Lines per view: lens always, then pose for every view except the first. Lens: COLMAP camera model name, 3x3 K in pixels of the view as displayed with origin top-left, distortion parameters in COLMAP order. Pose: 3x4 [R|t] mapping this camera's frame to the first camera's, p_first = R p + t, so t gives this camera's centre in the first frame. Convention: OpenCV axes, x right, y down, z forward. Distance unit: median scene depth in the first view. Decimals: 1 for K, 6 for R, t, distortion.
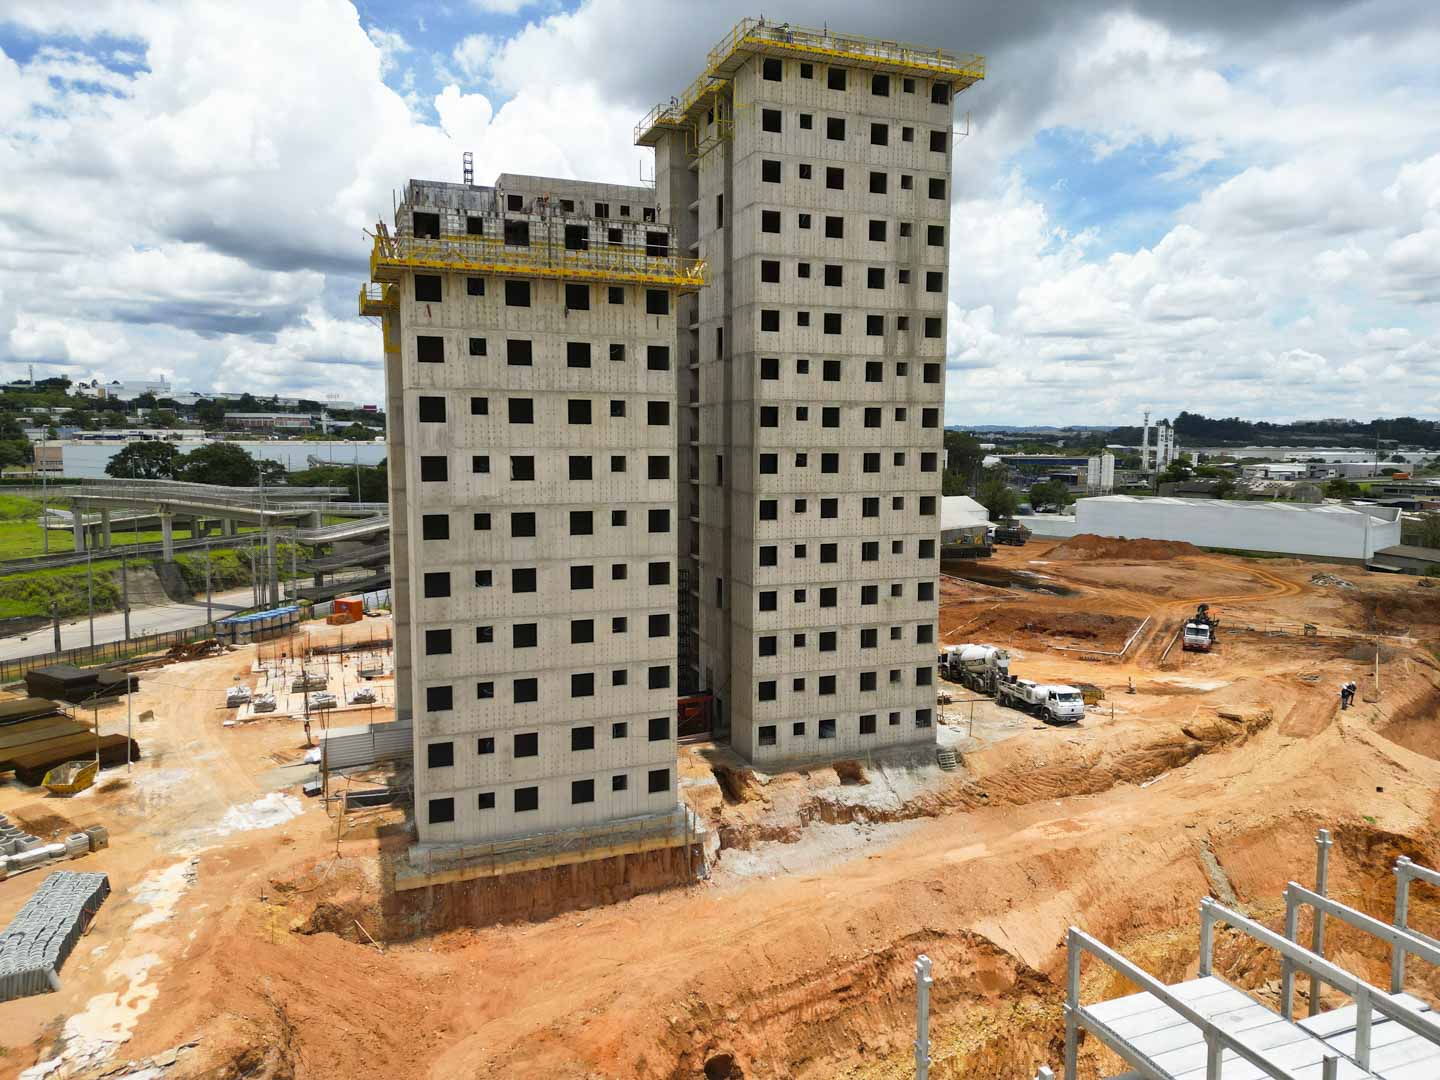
lens RADIAL K [[1006.4, 0, 721.4], [0, 1006.4, 545.3], [0, 0, 1]] dist [0.066912, -0.066023]
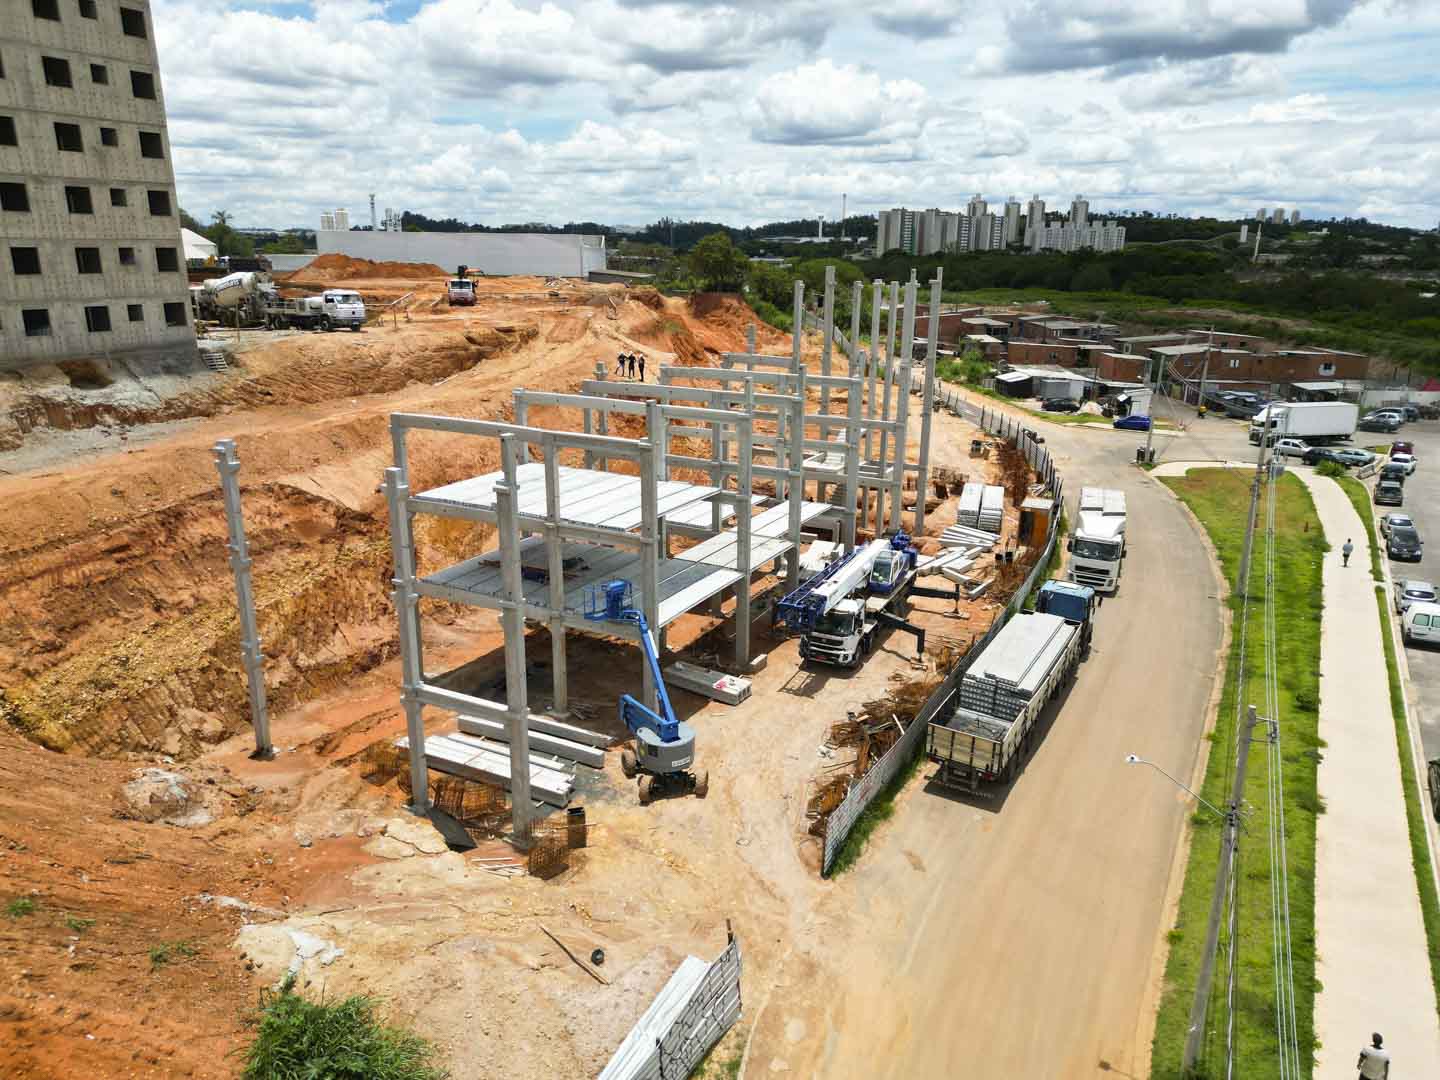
lens RADIAL K [[1006.4, 0, 721.4], [0, 1006.4, 545.3], [0, 0, 1]] dist [0.066912, -0.066023]
pose [[0.758947, -0.176603, 0.626746, -0.016886], [0.052470, 0.975975, 0.211471, 0.232026], [-0.649035, -0.127610, 0.749980, 0.085499]]
